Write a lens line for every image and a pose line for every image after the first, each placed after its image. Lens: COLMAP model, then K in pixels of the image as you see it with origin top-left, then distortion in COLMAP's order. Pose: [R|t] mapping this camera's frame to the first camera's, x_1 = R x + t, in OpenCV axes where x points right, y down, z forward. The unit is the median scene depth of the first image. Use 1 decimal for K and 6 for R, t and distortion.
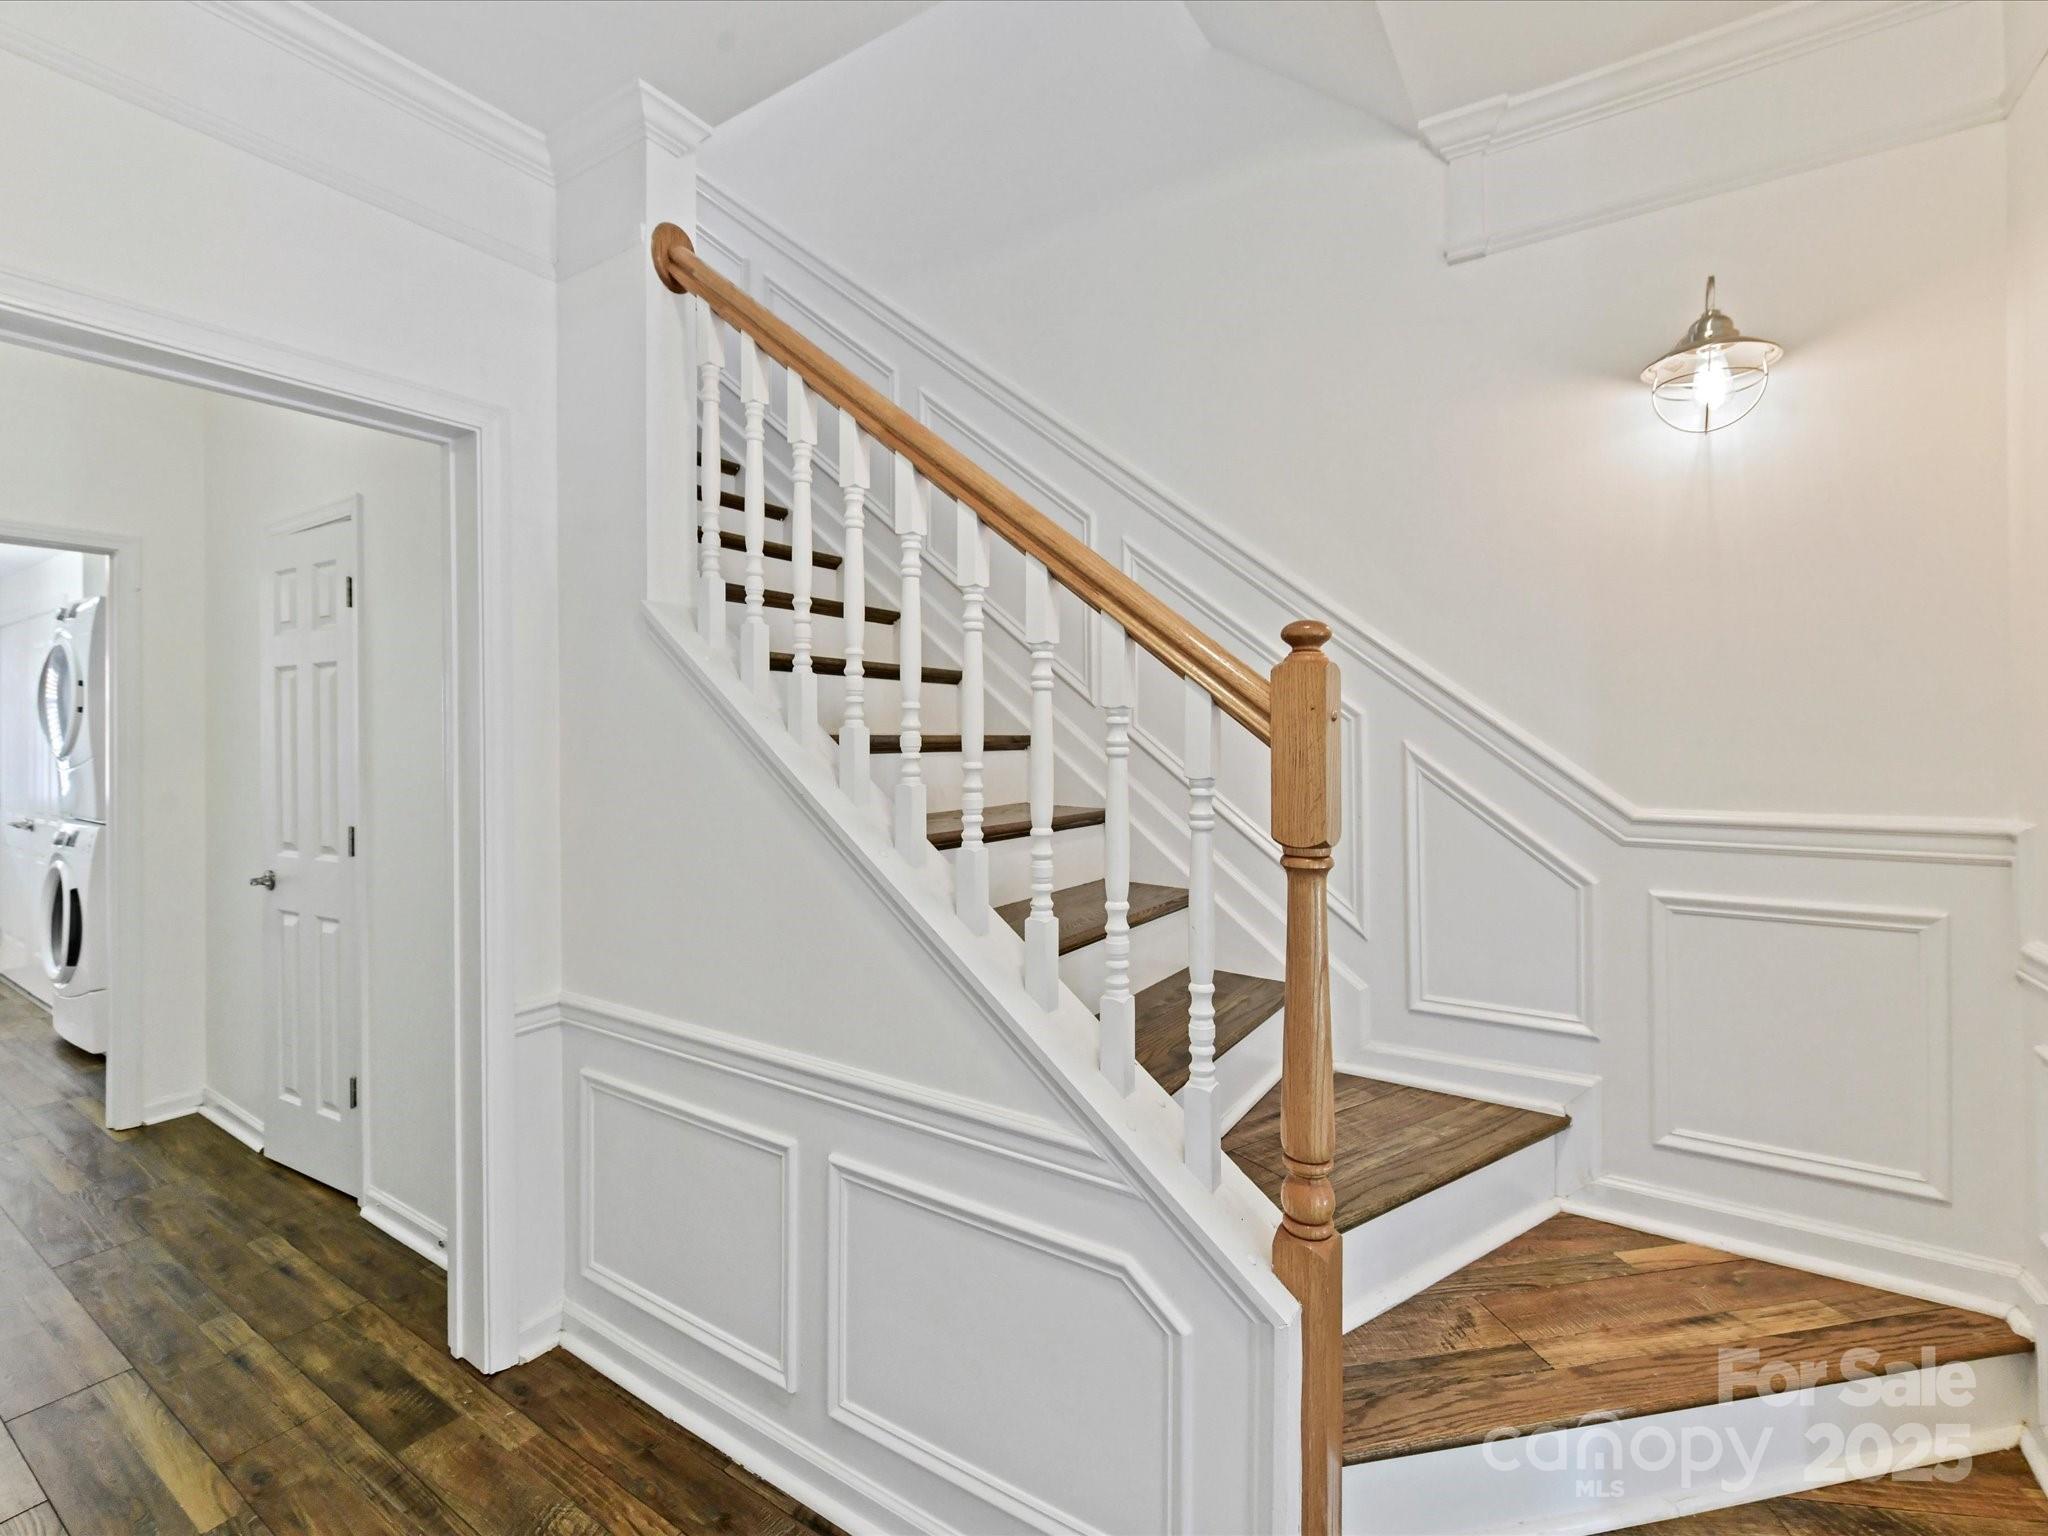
lens RADIAL K [[908.8, 0, 1028.9], [0, 908.8, 733.5], [0, 0, 1]] dist [0.000335, 0.000167]
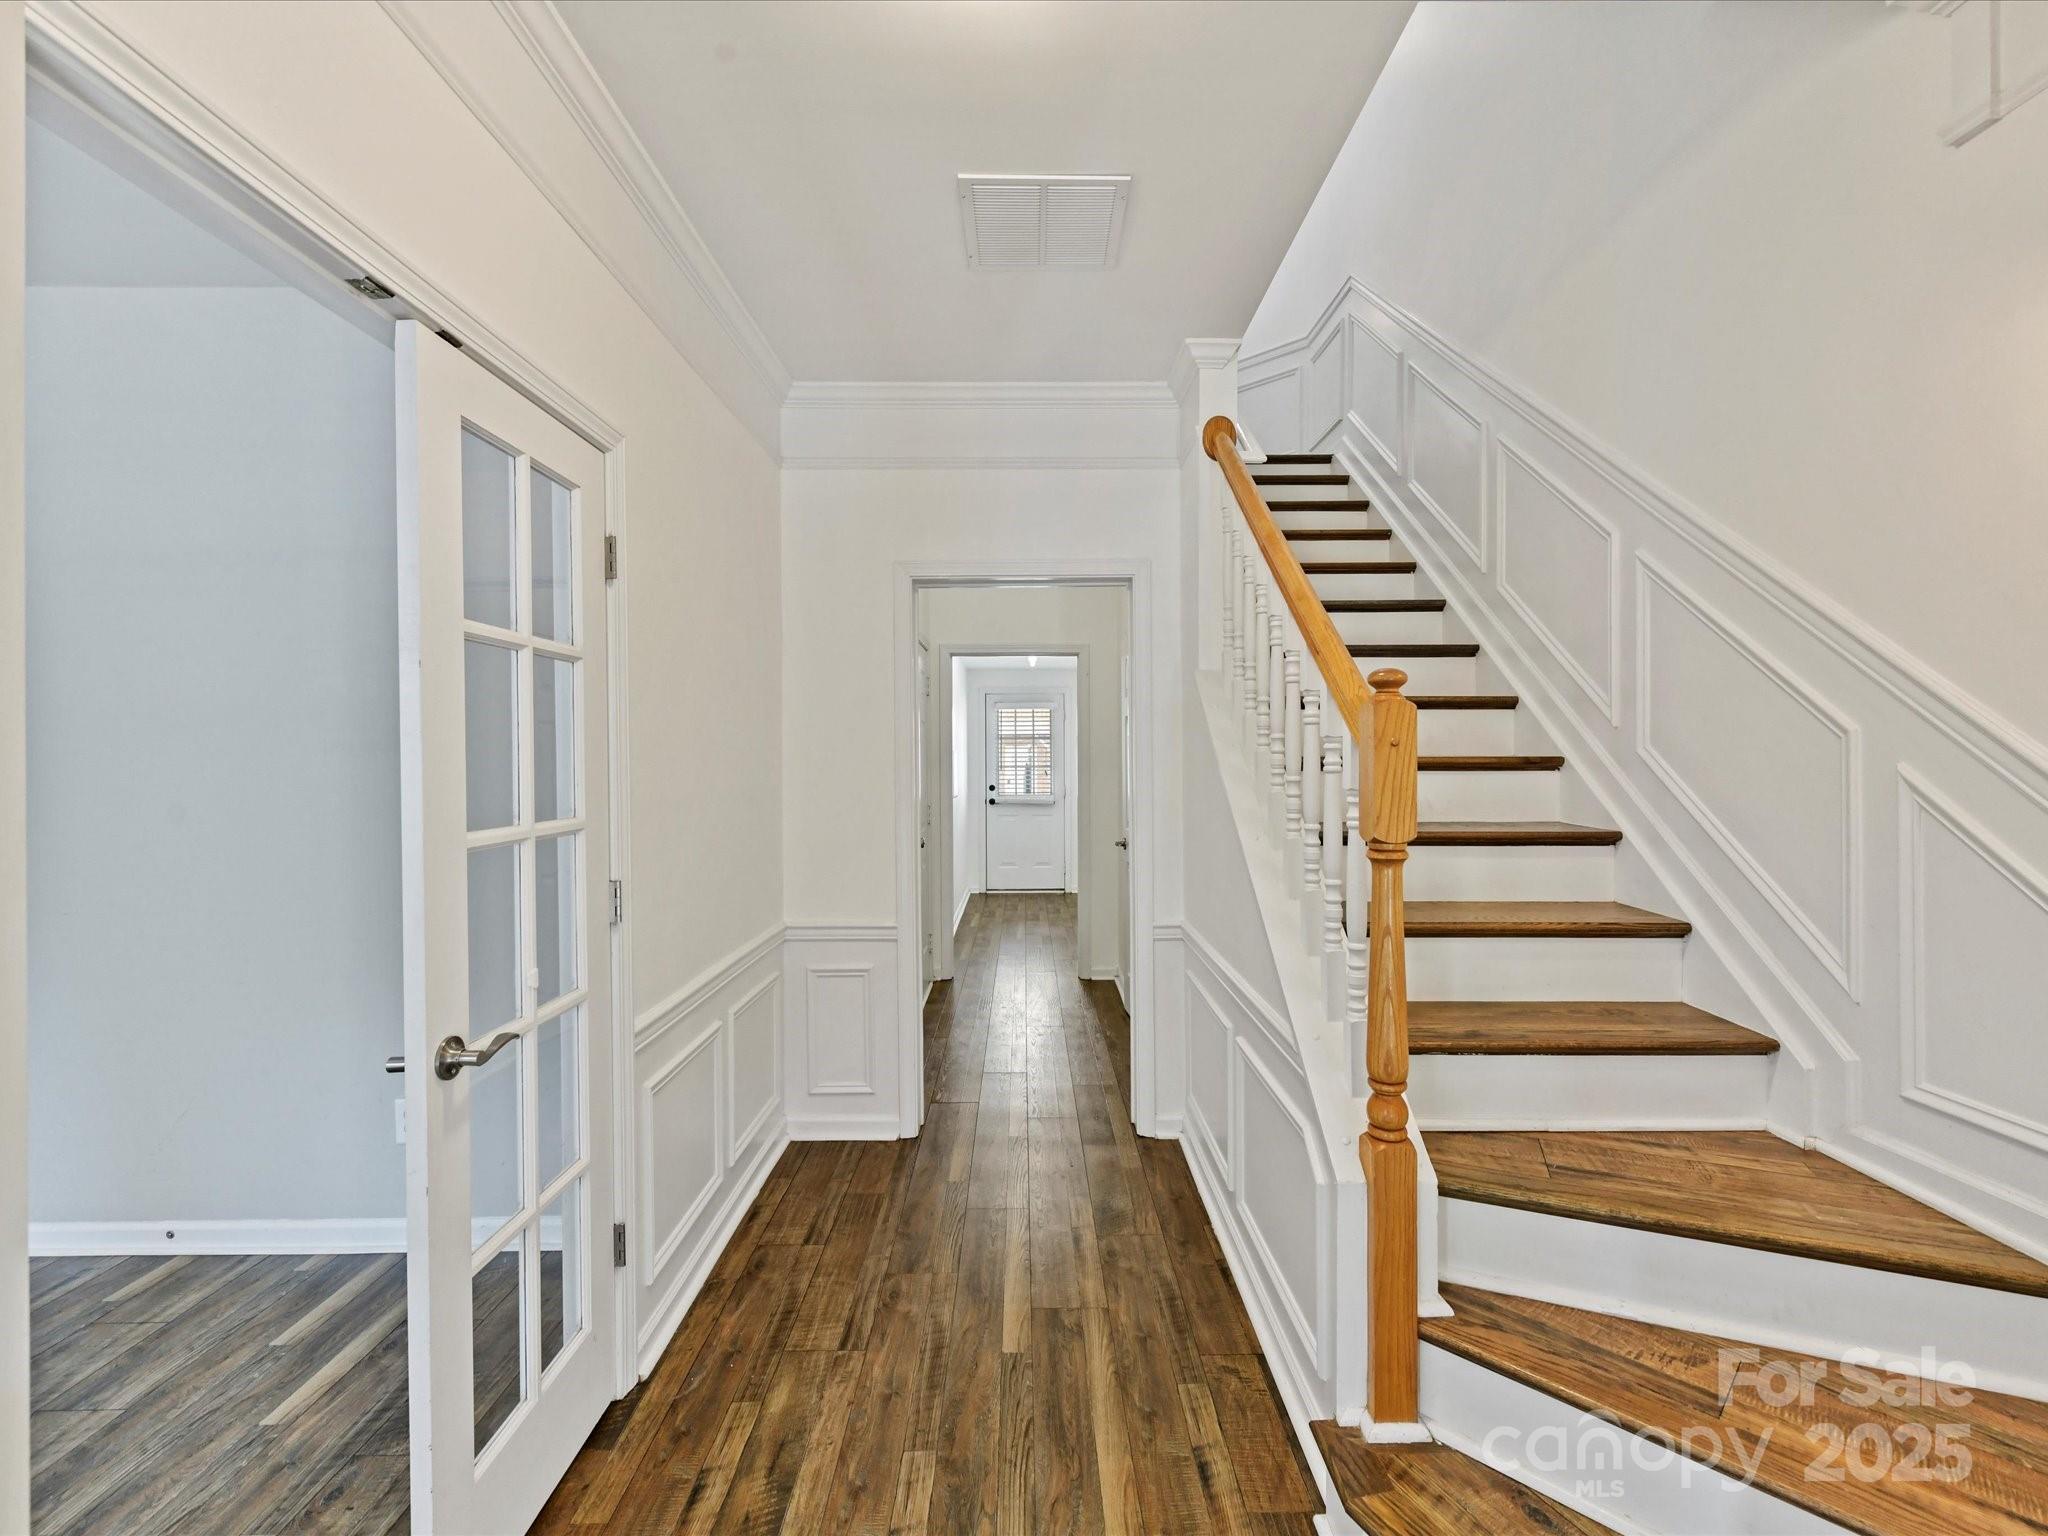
lens RADIAL K [[876.2, 0, 1024.0], [0, 876.2, 768.0], [0, 0, 1]] dist [0.000255, -0.000100]
pose [[0.556768, 0.010377, -0.830604, 0.634876], [0.001453, 0.999908, 0.013466, 0.001439], [0.830667, -0.008704, 0.556701, -0.077301]]
